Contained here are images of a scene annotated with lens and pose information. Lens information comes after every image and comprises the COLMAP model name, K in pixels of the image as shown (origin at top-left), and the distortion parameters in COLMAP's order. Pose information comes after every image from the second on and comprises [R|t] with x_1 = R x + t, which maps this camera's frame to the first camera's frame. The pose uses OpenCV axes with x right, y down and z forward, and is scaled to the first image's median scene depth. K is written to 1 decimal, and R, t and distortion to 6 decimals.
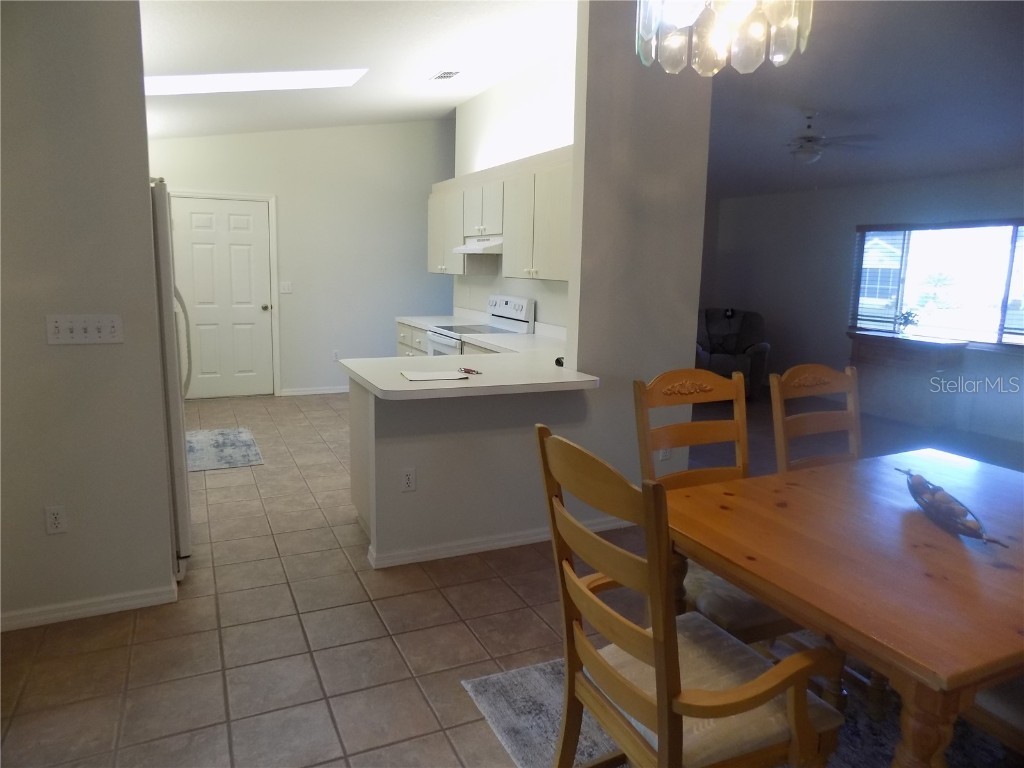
lens RADIAL K [[685.5, 0, 514.5], [0, 685.5, 375.6], [0, 0, 1]] dist [-0.079438, 0.074094]
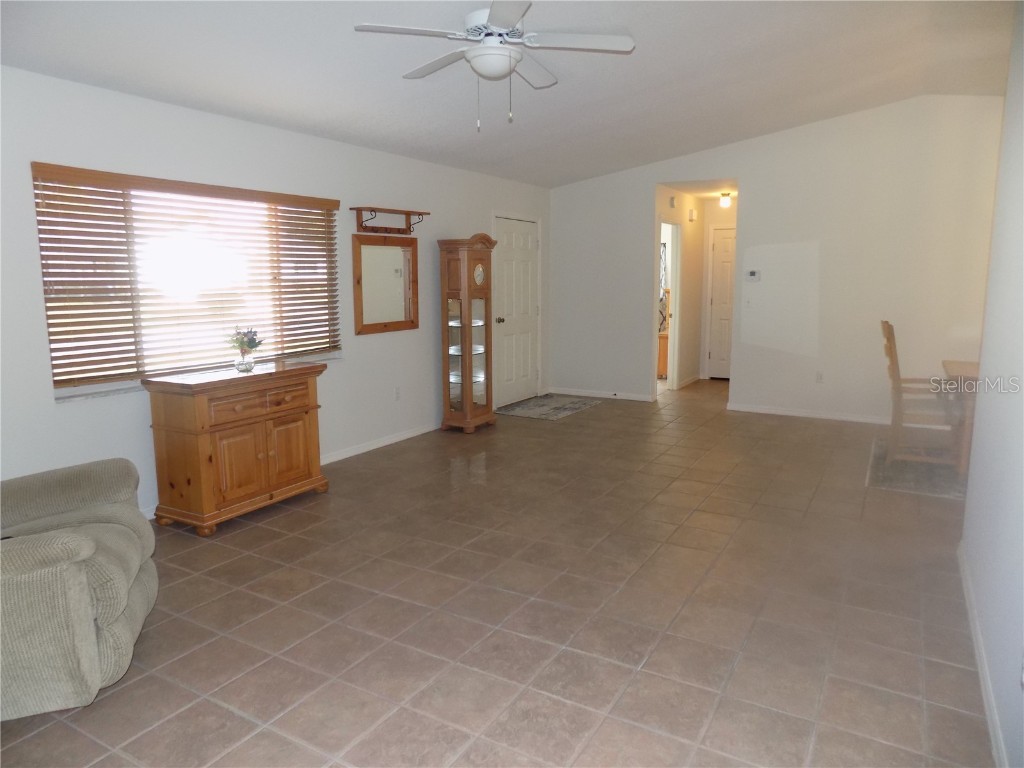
lens RADIAL K [[685.5, 0, 514.5], [0, 685.5, 375.6], [0, 0, 1]] dist [-0.079438, 0.074094]
pose [[-0.568020, -0.145143, 0.810115, -0.072682], [0.115614, 0.960494, 0.253150, -0.221851], [-0.814854, 0.237455, -0.528799, 1.385912]]
